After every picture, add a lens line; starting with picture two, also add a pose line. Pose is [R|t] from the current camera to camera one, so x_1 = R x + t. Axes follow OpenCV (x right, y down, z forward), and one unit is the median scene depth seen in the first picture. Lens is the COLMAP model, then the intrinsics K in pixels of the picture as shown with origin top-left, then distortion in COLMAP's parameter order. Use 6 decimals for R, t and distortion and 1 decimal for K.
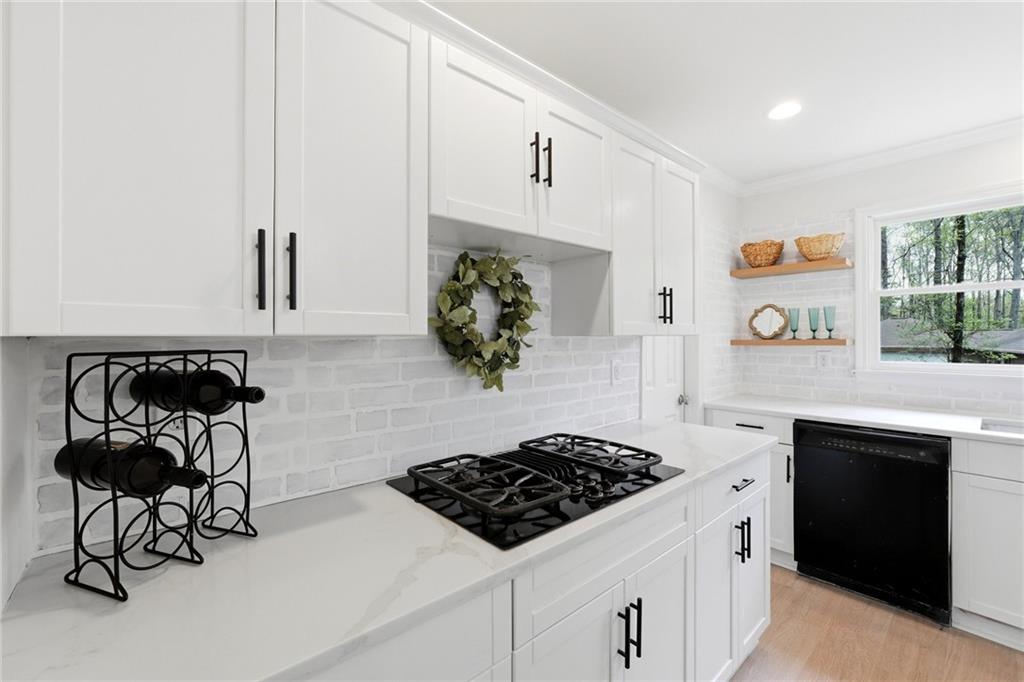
lens RADIAL K [[432.9, 0, 512.0], [0, 432.9, 341.0], [0, 0, 1]] dist [-0.003241, -0.000355]
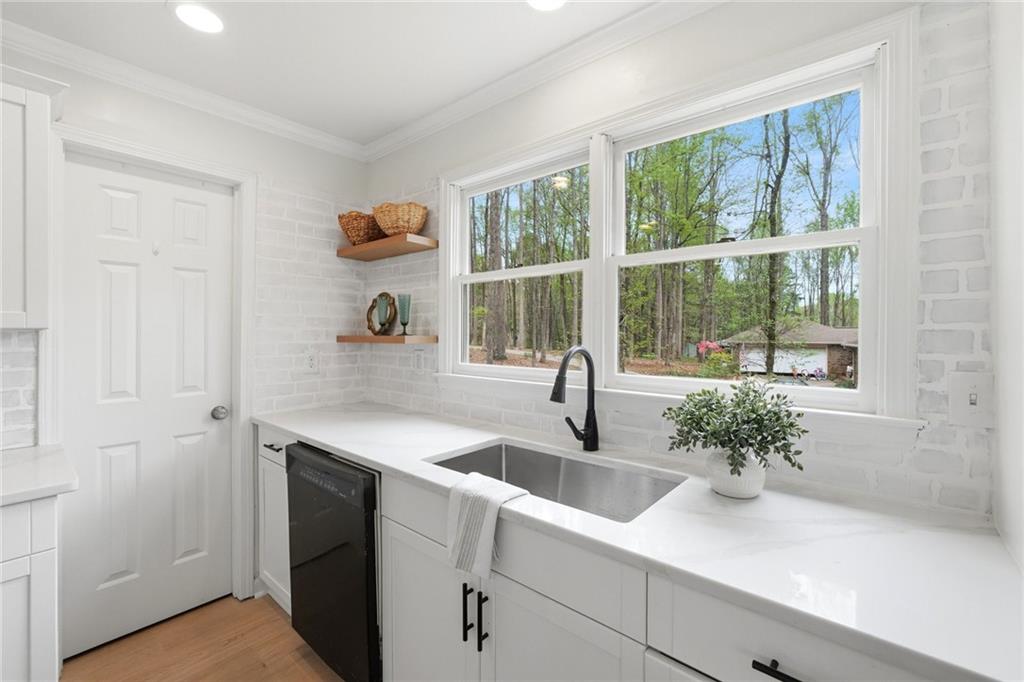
lens RADIAL K [[432.9, 0, 512.0], [0, 432.9, 341.0], [0, 0, 1]] dist [-0.003241, -0.000355]
pose [[0.992409, 0.002871, 0.122946, 0.786522], [-0.004128, 0.999942, 0.009963, -0.002037], [-0.122910, -0.010395, 0.992363, 0.169948]]
